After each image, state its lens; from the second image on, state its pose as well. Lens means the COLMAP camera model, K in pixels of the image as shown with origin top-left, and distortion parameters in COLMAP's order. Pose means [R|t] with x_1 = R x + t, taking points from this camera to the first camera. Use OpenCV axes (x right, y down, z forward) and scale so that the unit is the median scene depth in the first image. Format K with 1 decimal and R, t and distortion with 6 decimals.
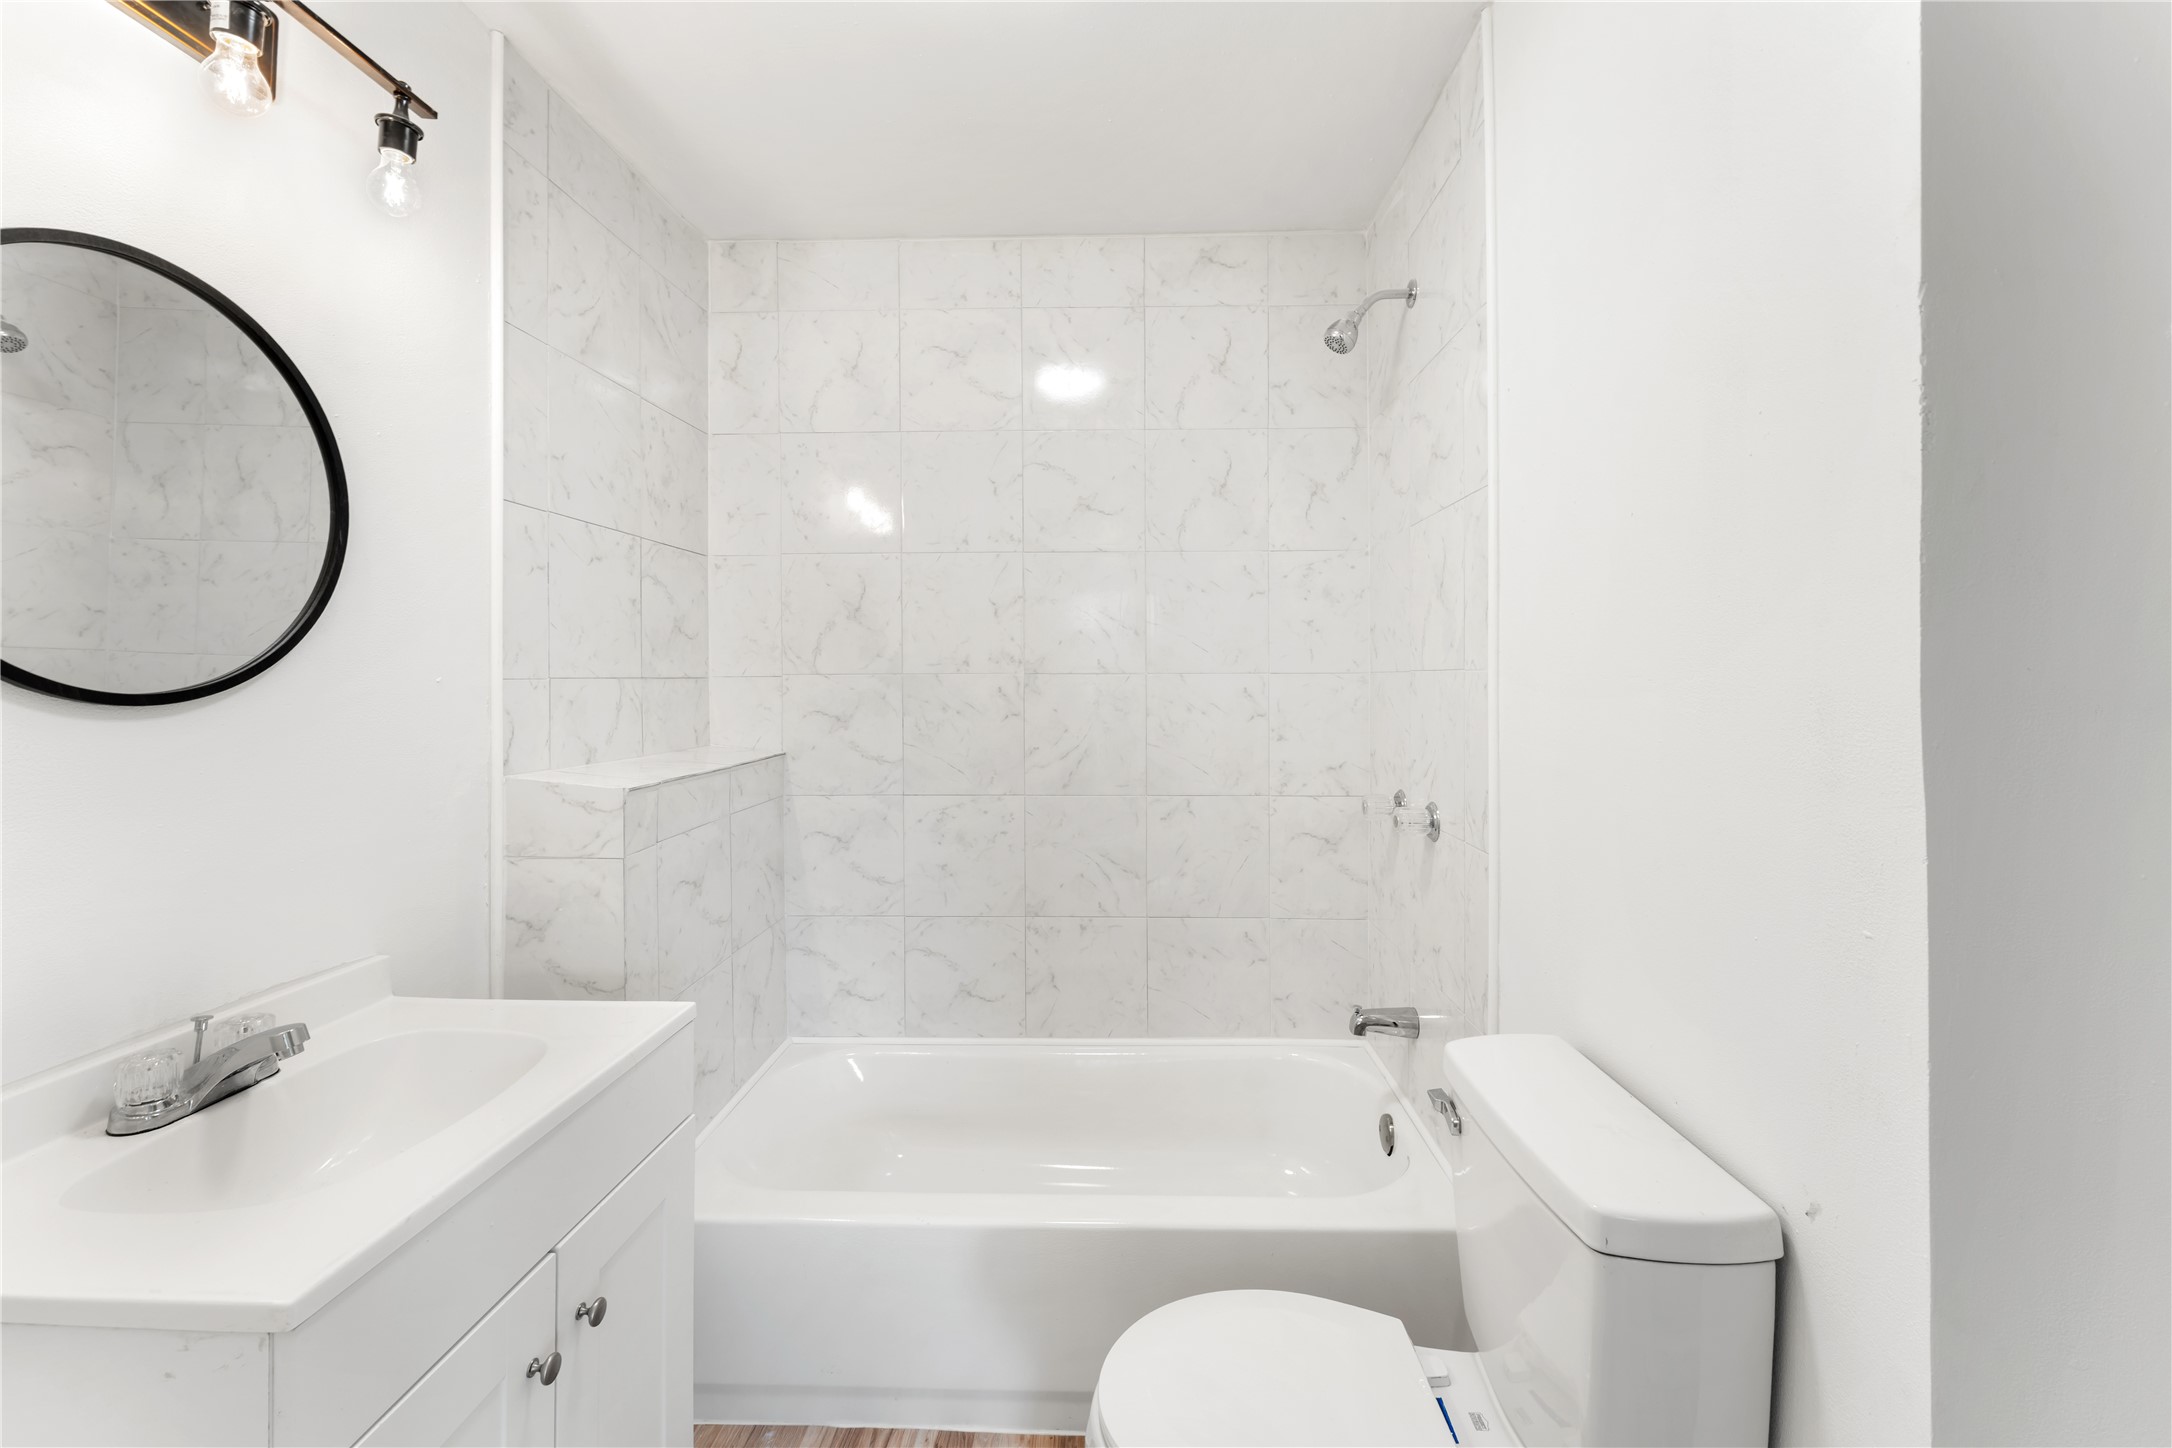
lens RADIAL K [[906.6, 0, 1099.5], [0, 906.6, 675.1], [0, 0, 1]] dist [-0.002546, -0.000133]
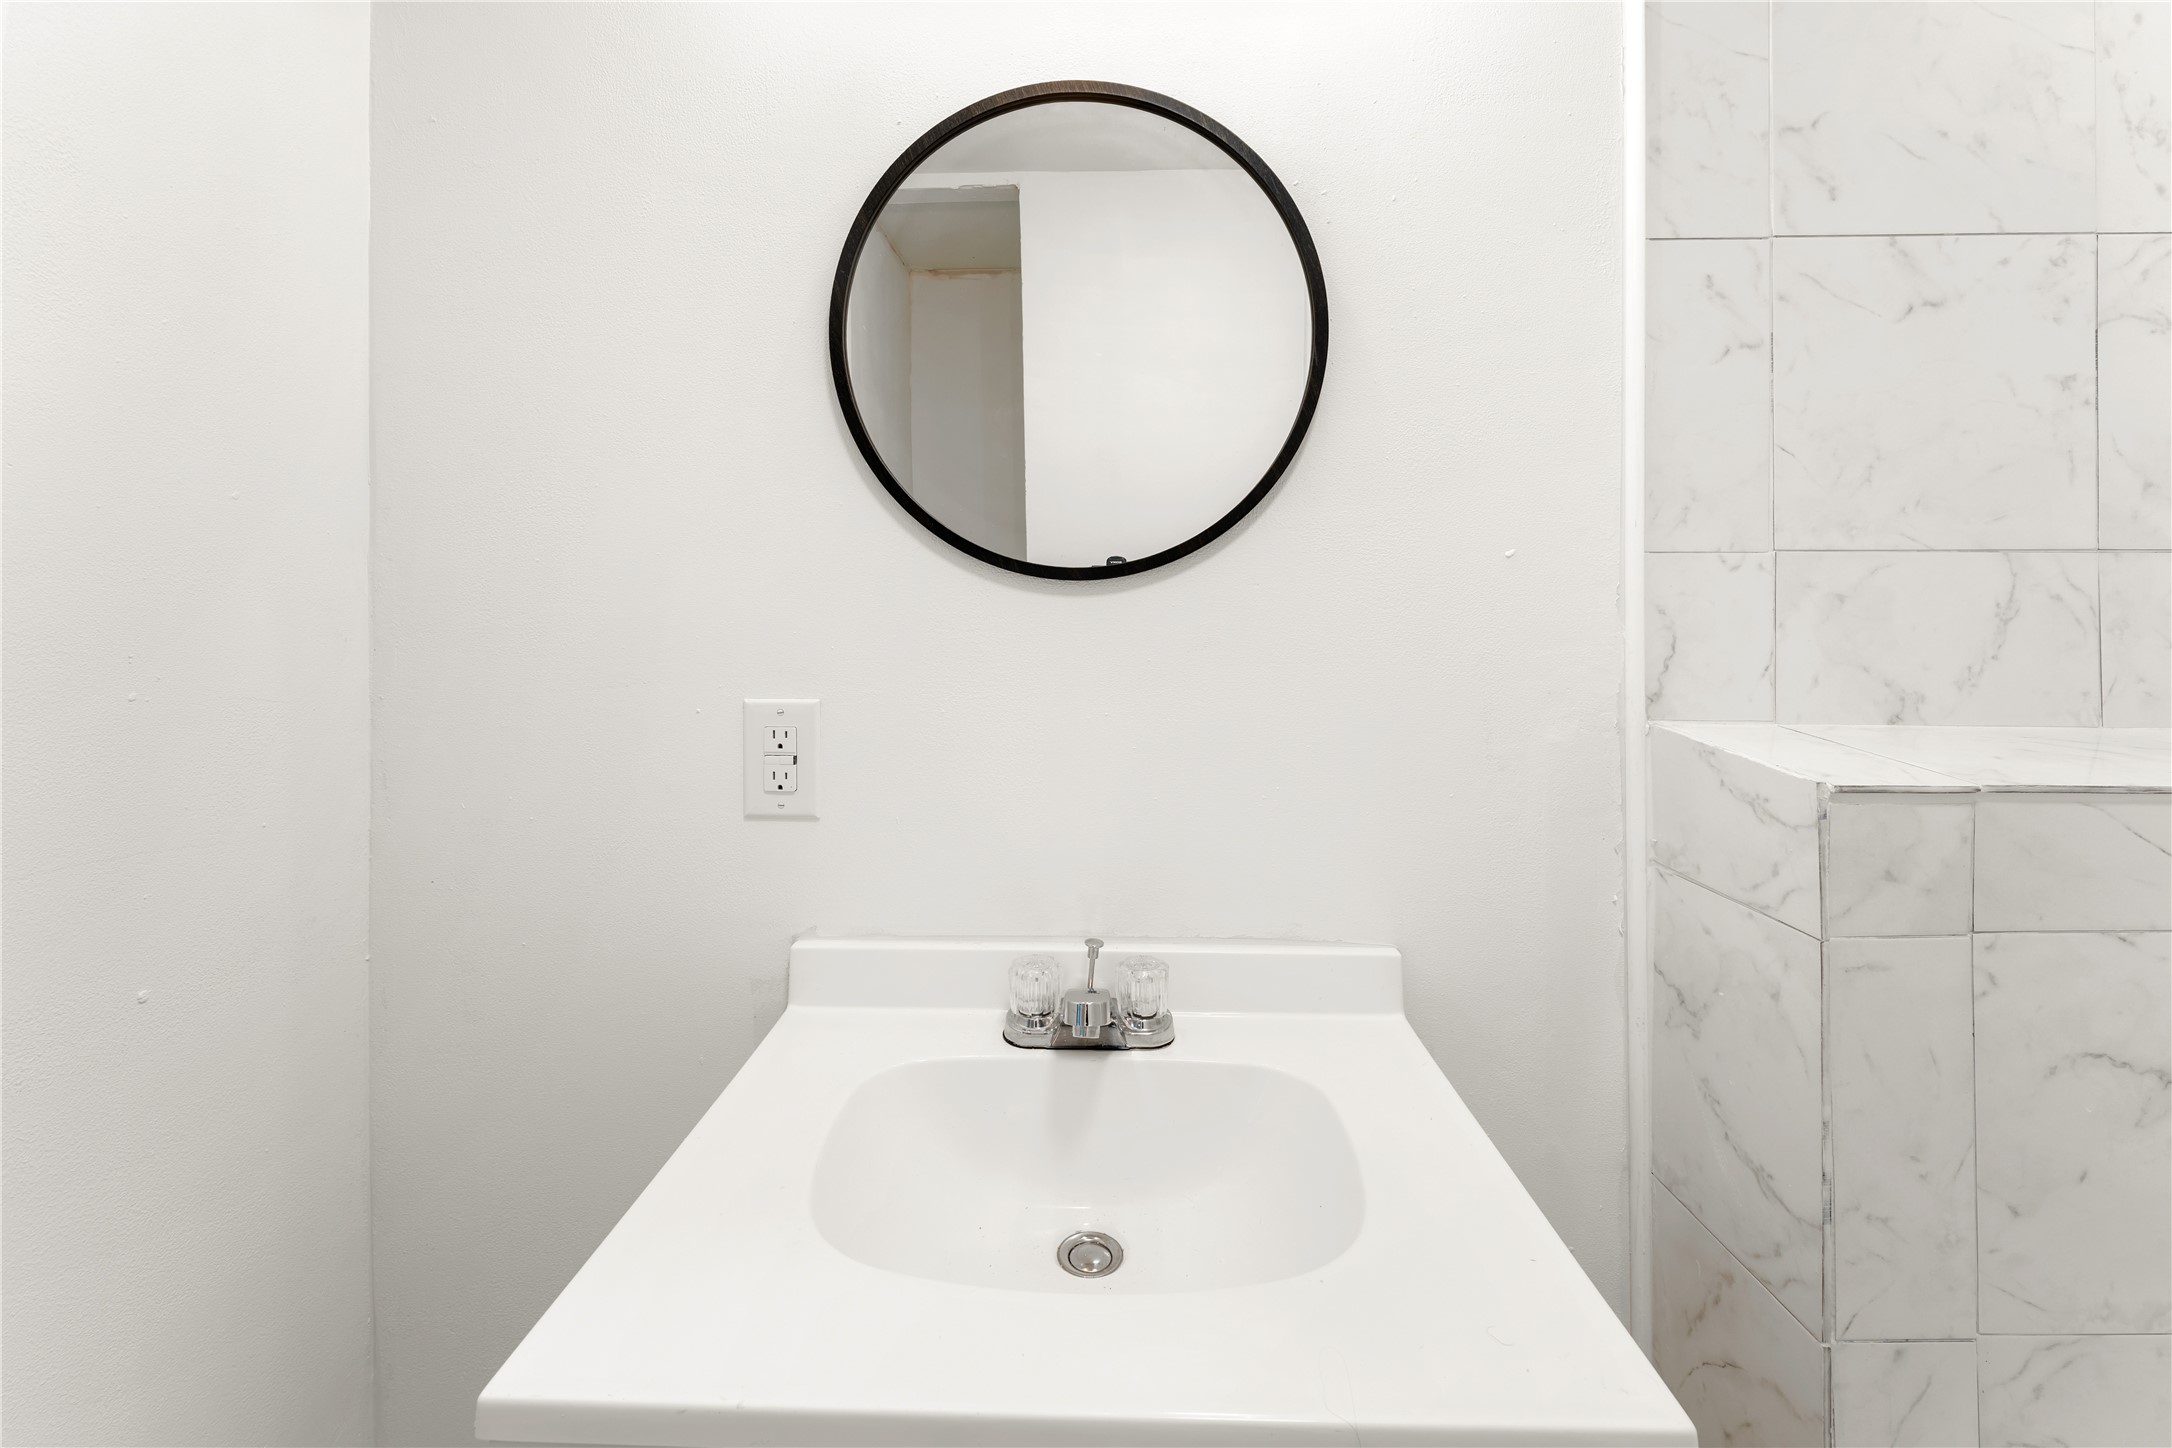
lens RADIAL K [[906.6, 0, 1093.4], [0, 906.6, 612.4], [0, 0, 1]] dist [-0.002546, -0.000133]
pose [[0.011362, 0.008189, -0.999902, -0.086043], [0.000266, 0.999966, 0.008192, 0.037556], [0.999935, -0.000360, 0.011359, 0.636779]]
